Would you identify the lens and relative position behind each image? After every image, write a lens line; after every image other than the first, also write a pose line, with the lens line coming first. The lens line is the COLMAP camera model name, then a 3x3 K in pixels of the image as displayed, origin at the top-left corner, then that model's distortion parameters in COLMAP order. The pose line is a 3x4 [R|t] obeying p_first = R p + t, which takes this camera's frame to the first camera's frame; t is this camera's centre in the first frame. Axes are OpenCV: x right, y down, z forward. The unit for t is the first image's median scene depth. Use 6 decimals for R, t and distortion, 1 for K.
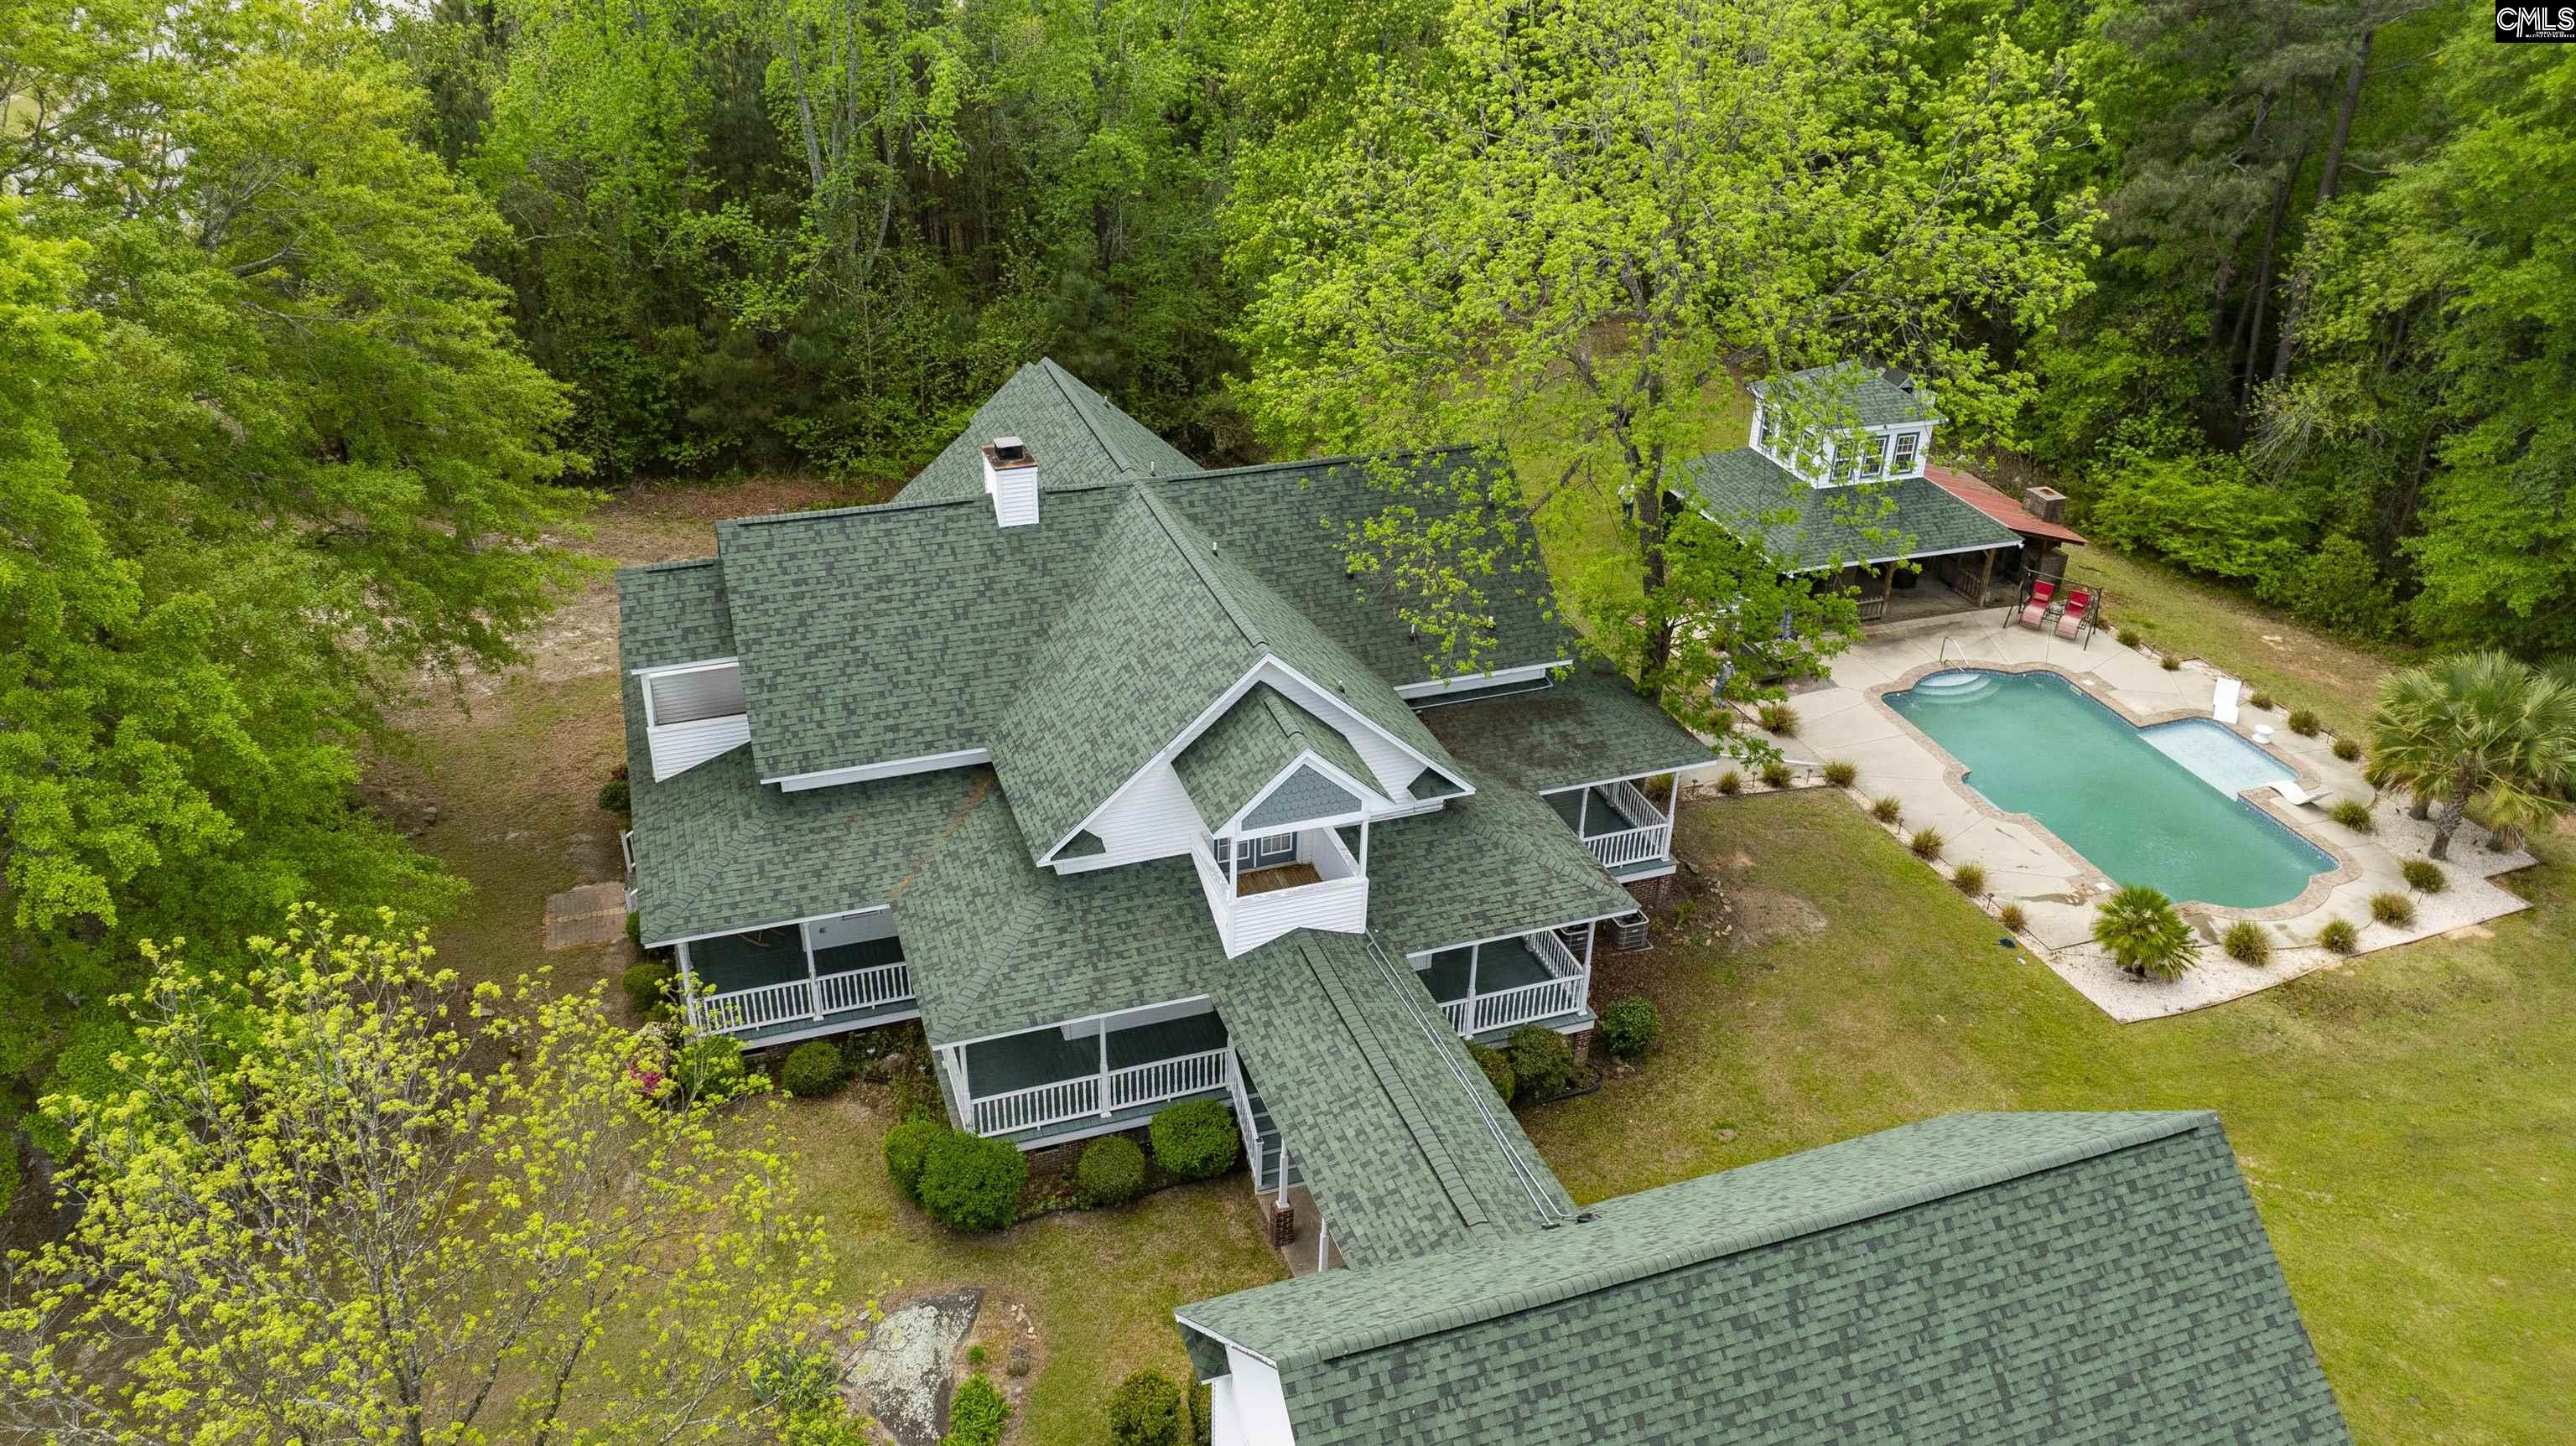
lens RADIAL K [[1796.1, 0, 1288.0], [0, 1796.1, 723.0], [0, 0, 1]] dist [-0.010277, 0.003242]
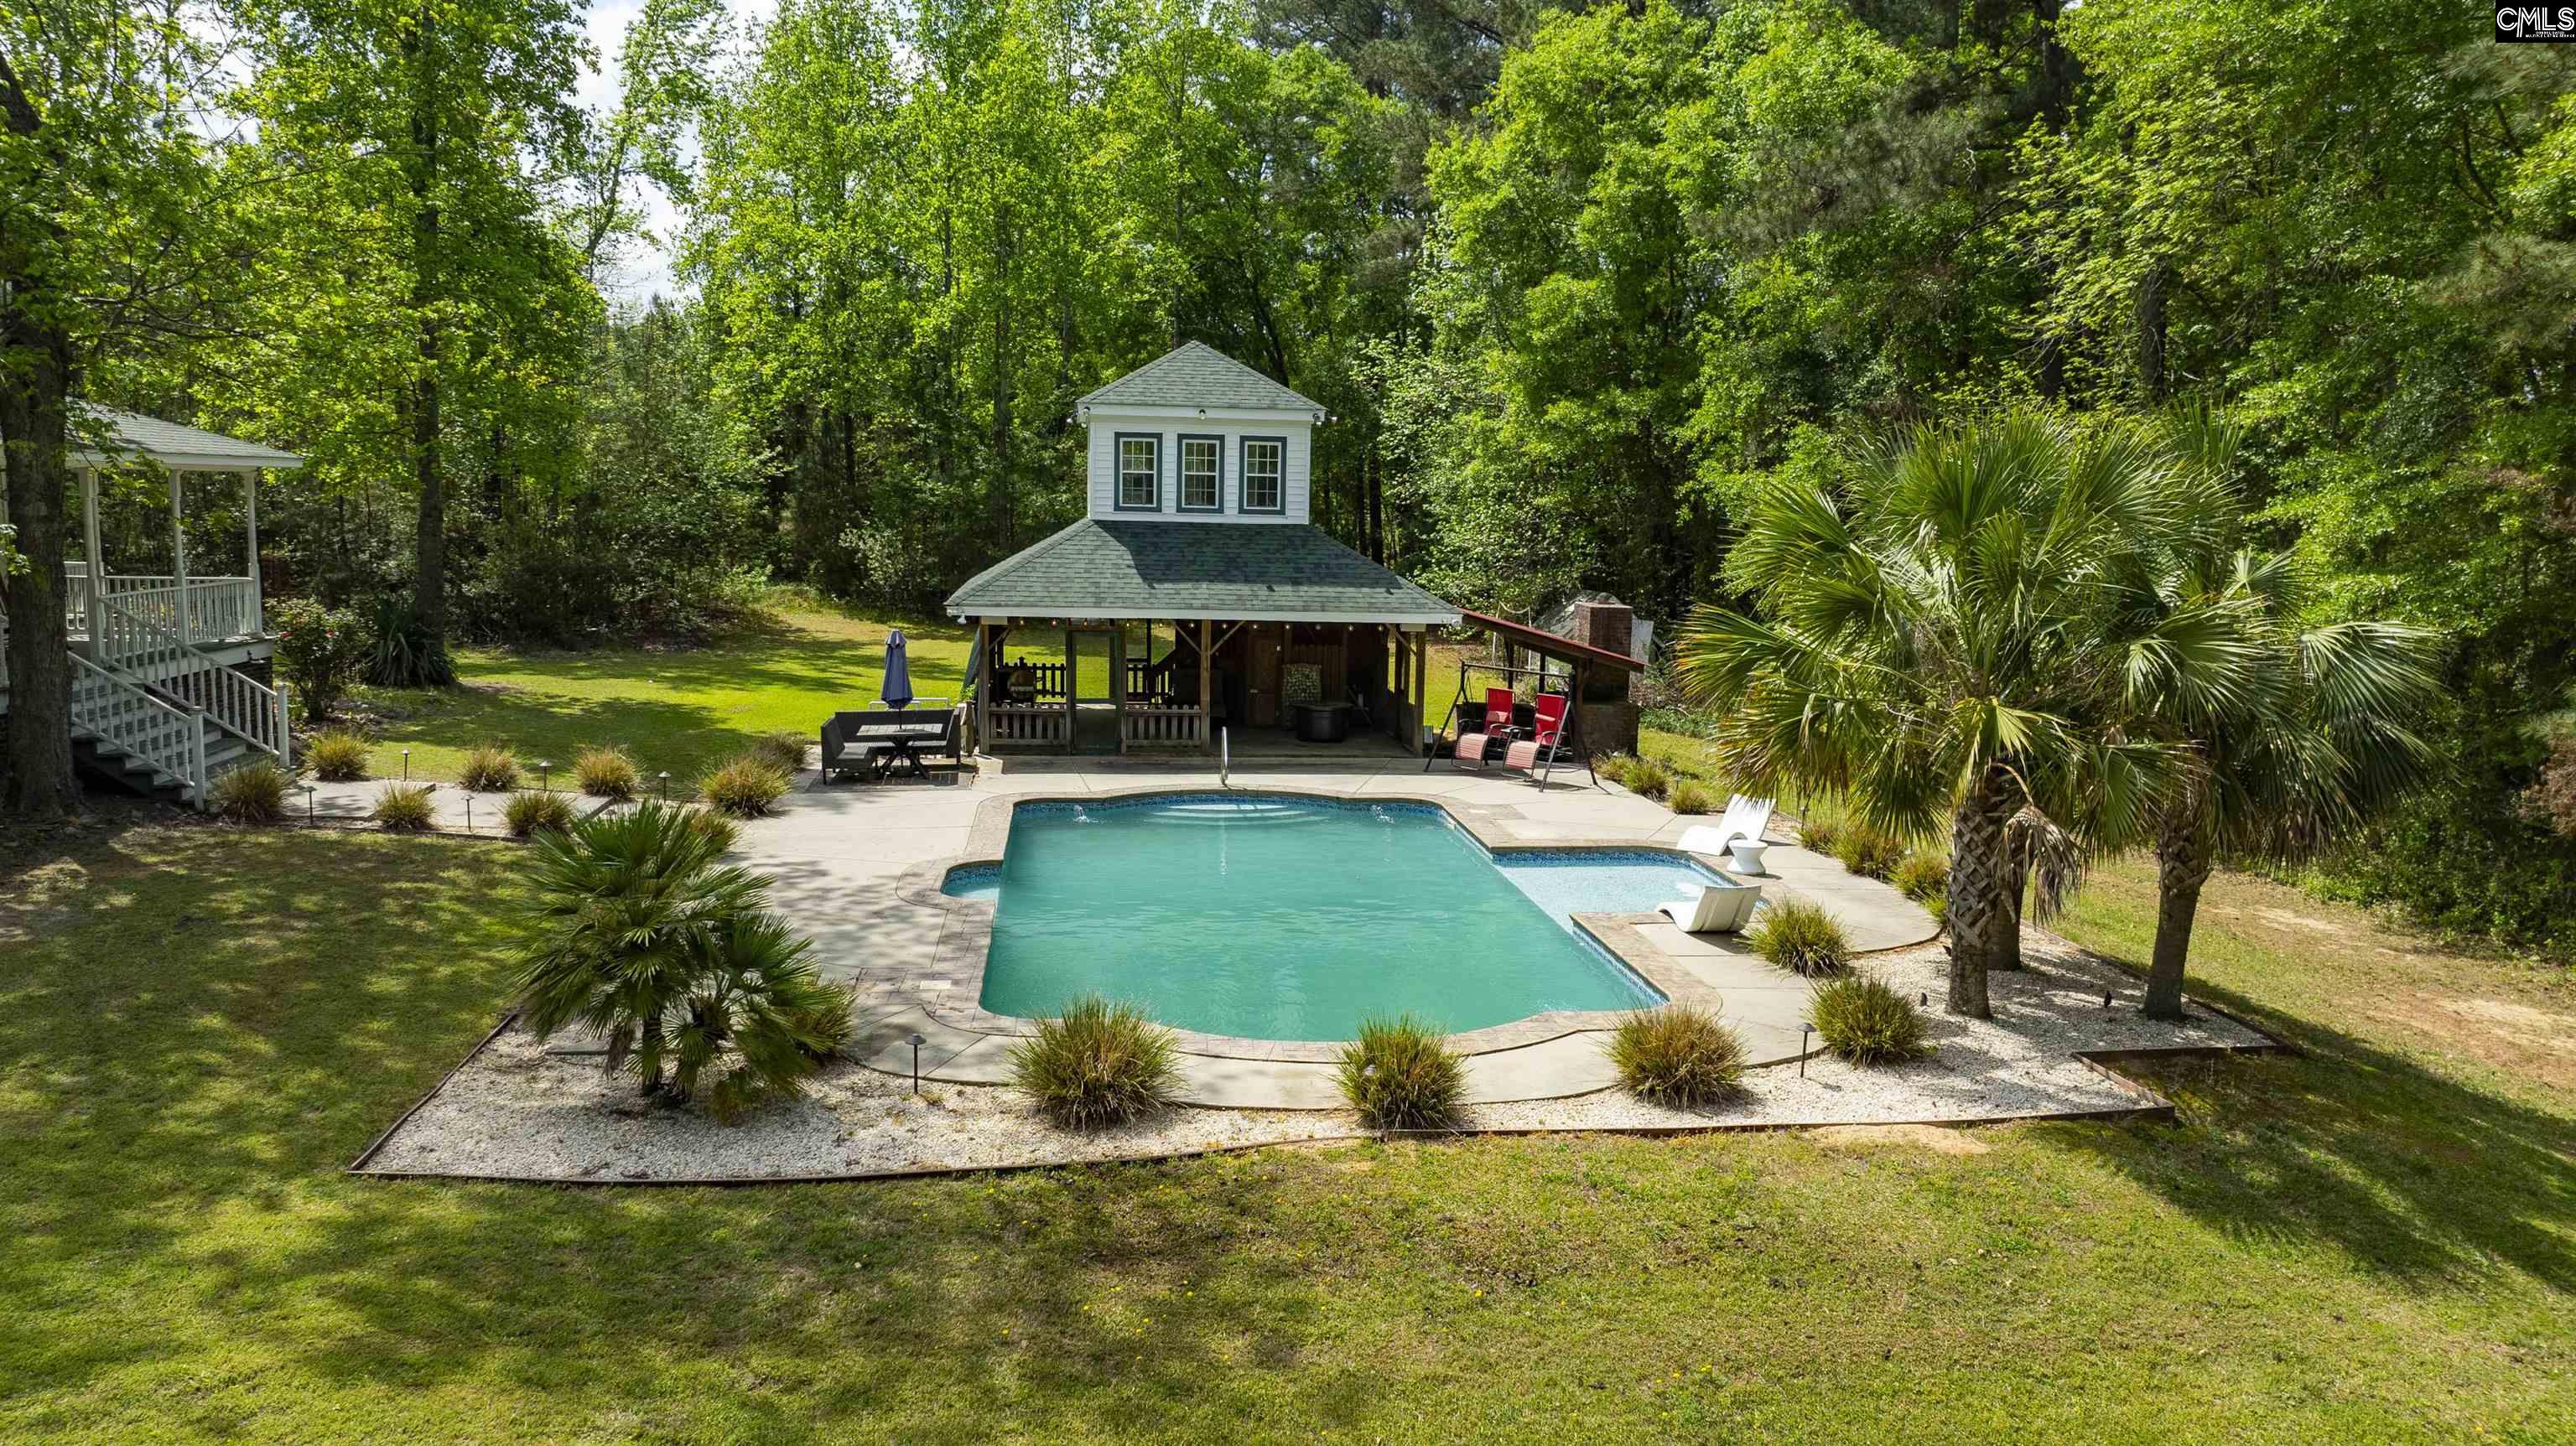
lens RADIAL K [[1796.1, 0, 1288.0], [0, 1796.1, 723.0], [0, 0, 1]] dist [-0.010277, 0.003242]
pose [[0.976409, 0.009905, -0.215702, 0.635681], [-0.093178, 0.920480, -0.379518, 0.185292], [0.194791, 0.390663, 0.899688, 0.689429]]
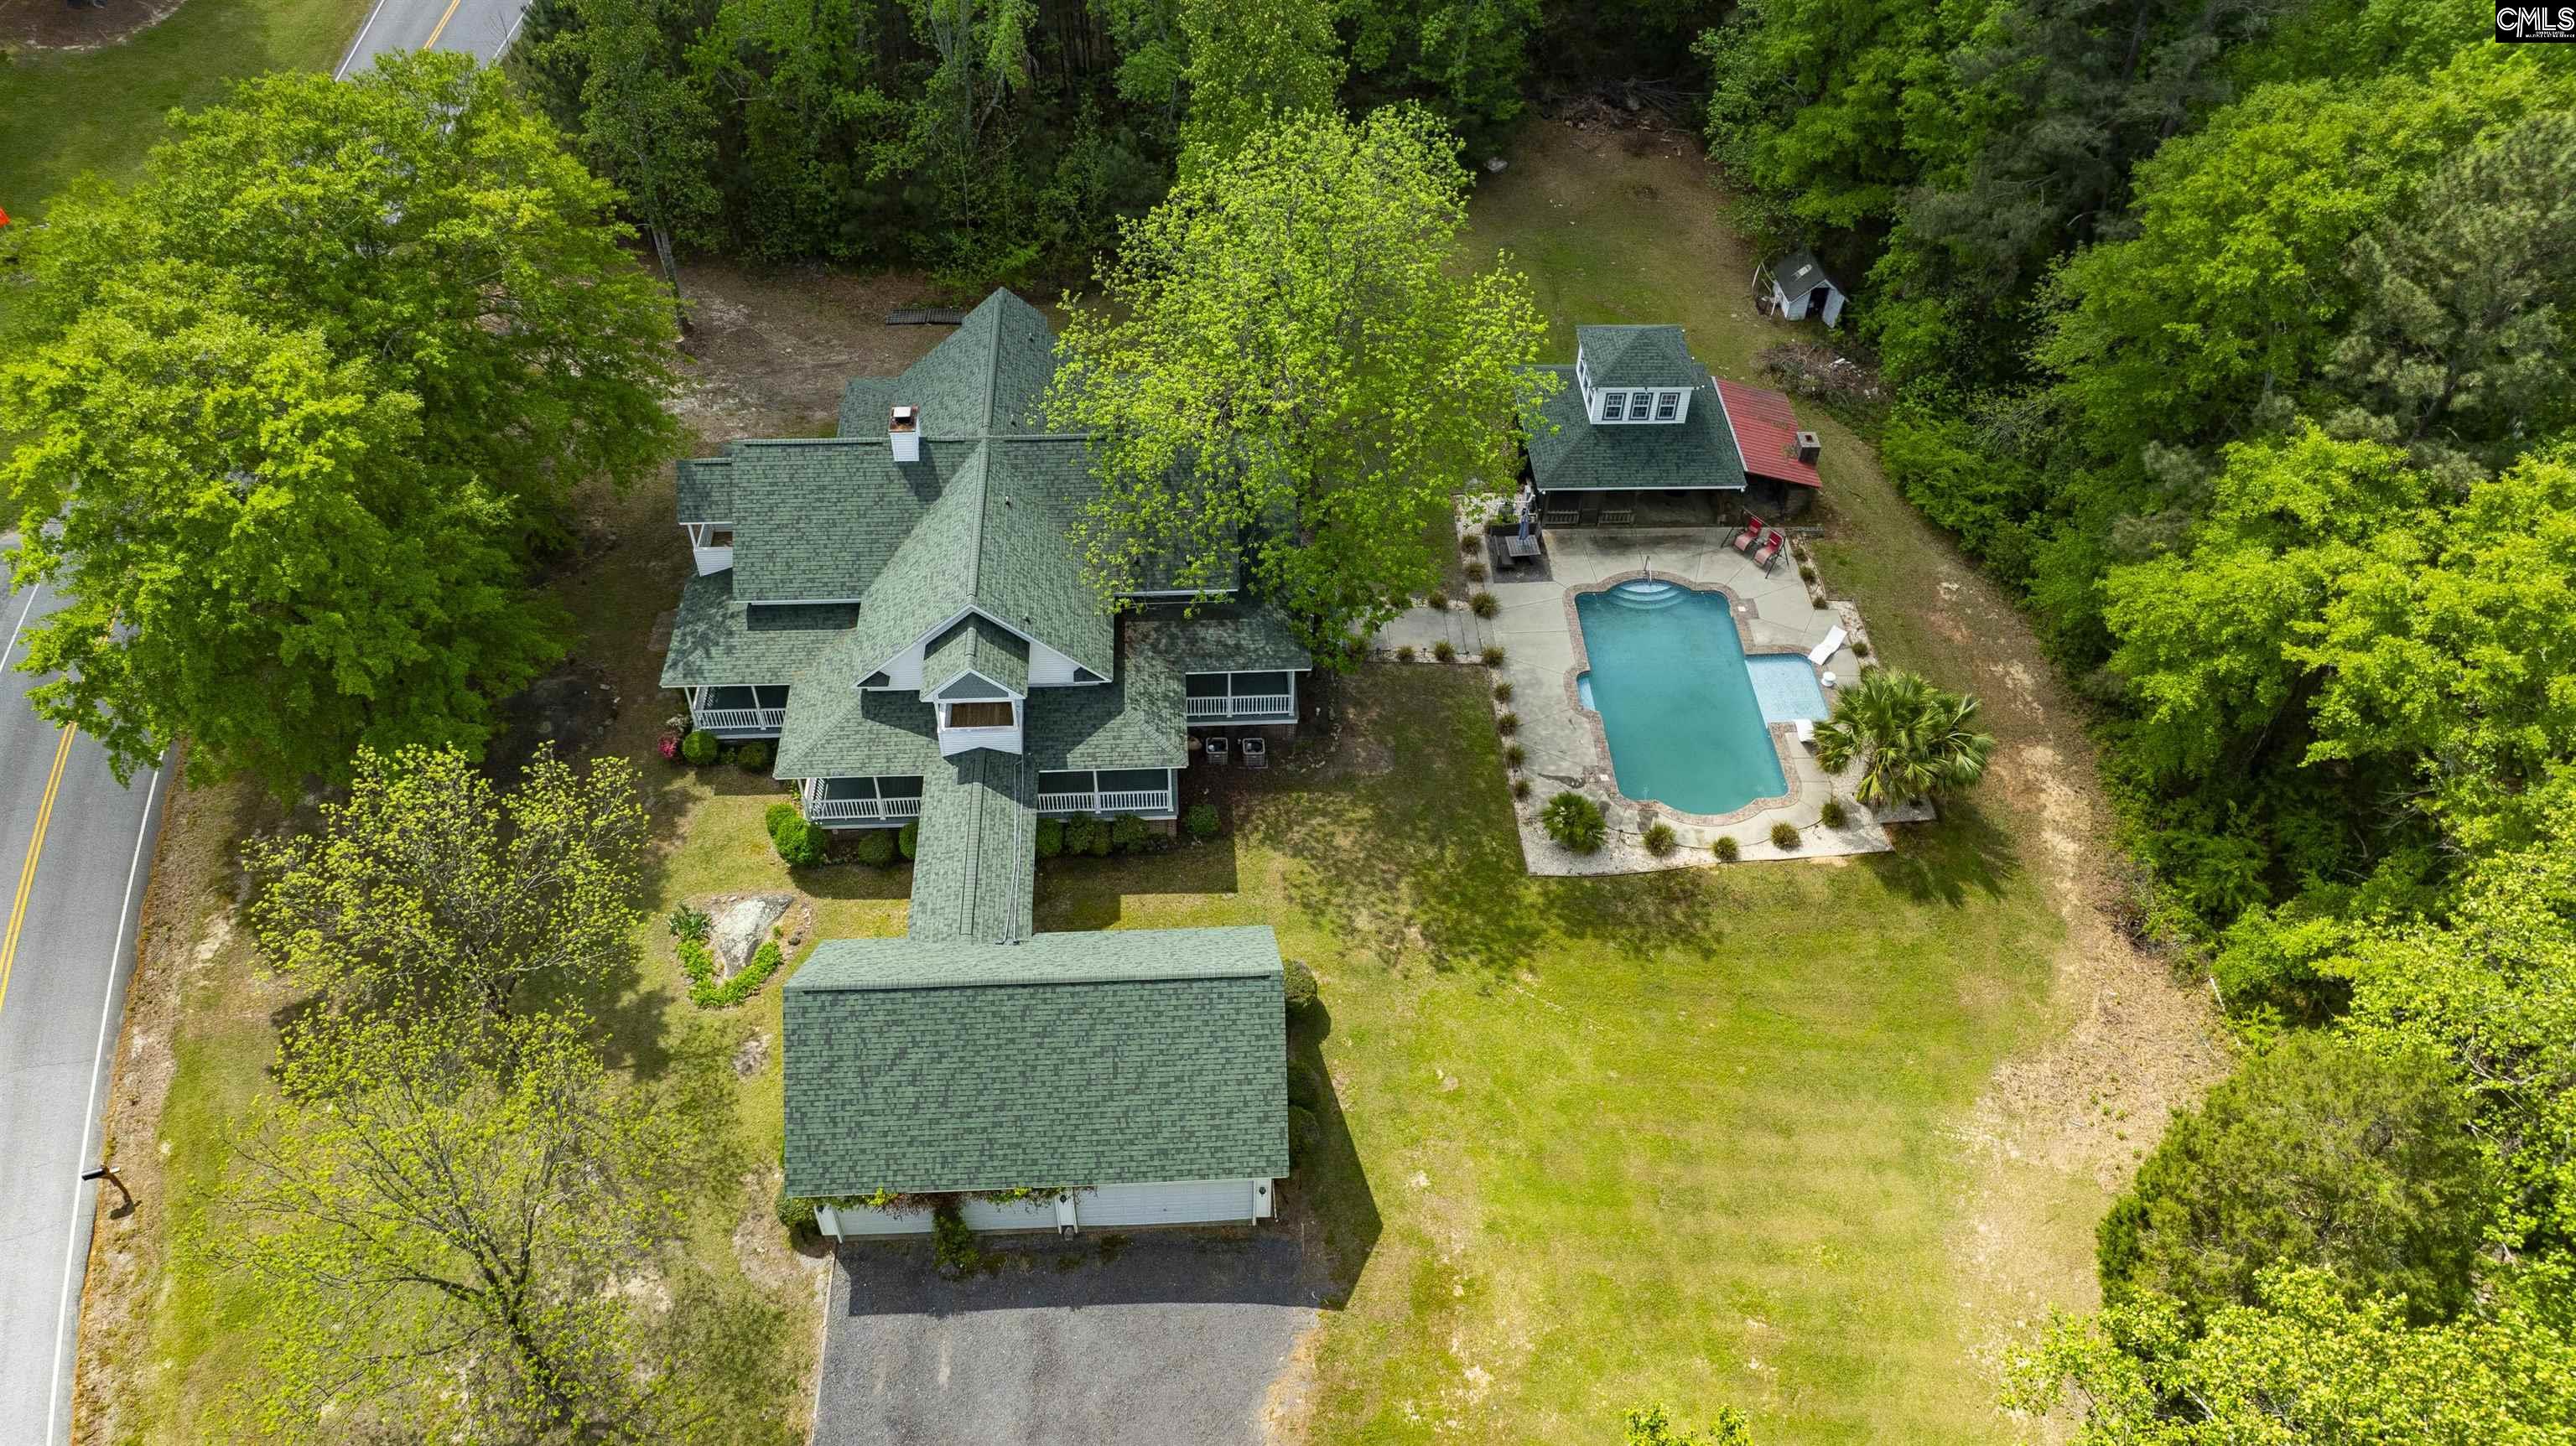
lens RADIAL K [[1796.1, 0, 1288.0], [0, 1796.1, 723.0], [0, 0, 1]] dist [-0.010277, 0.003242]
pose [[0.960375, 0.196497, -0.197661, 0.510431], [-0.132538, 0.945849, 0.296315, -0.378753], [0.245182, -0.258376, 0.934413, -0.478143]]
